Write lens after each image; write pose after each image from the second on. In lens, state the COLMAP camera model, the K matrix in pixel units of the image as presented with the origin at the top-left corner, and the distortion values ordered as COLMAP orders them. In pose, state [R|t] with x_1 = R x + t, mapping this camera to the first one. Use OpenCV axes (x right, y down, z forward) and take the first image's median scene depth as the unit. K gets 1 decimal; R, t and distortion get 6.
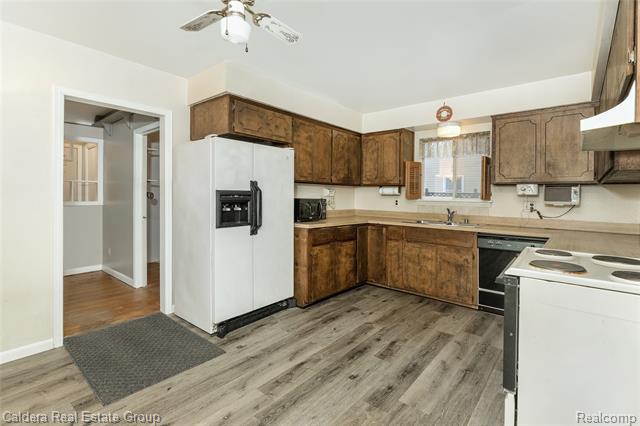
lens RADIAL K [[304.0, 0, 318.7], [0, 304.0, 198.2], [0, 0, 1]] dist [0.017856, 0.000093]
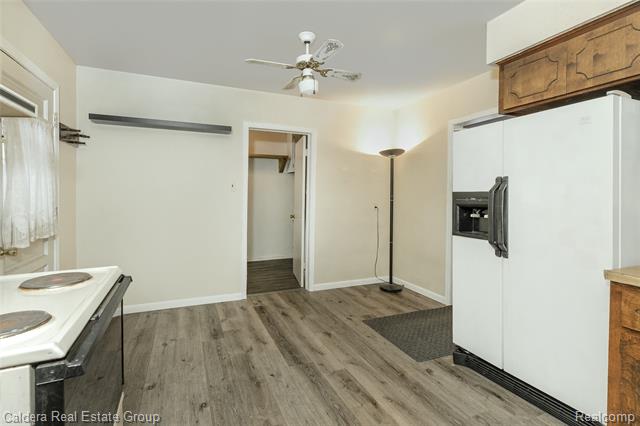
lens RADIAL K [[304.0, 0, 318.7], [0, 304.0, 198.2], [0, 0, 1]] dist [0.017856, 0.000093]
pose [[-0.434936, 0.001607, -0.900460, 0.480252], [-0.009856, 0.999930, 0.006546, -0.007882], [0.900408, 0.011722, -0.434889, 0.780679]]
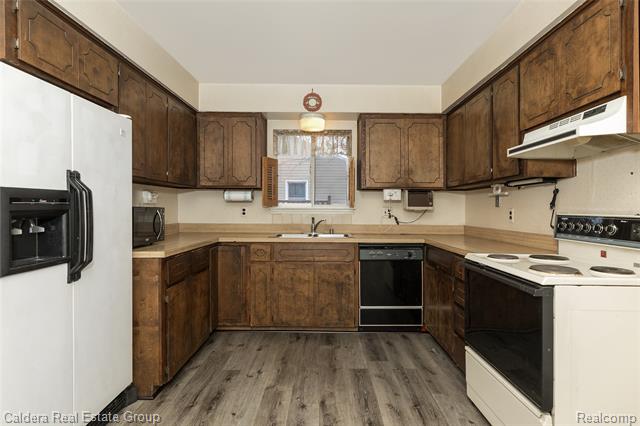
lens RADIAL K [[374.8, 0, 320.4], [0, 374.8, 204.8], [0, 0, 1]] dist [0.001791, 0.000689]
pose [[0.763409, -0.007269, 0.645874, -0.250736], [0.012634, 0.999913, -0.003680, 0.004198], [-0.645792, 0.010969, 0.763435, 0.243292]]
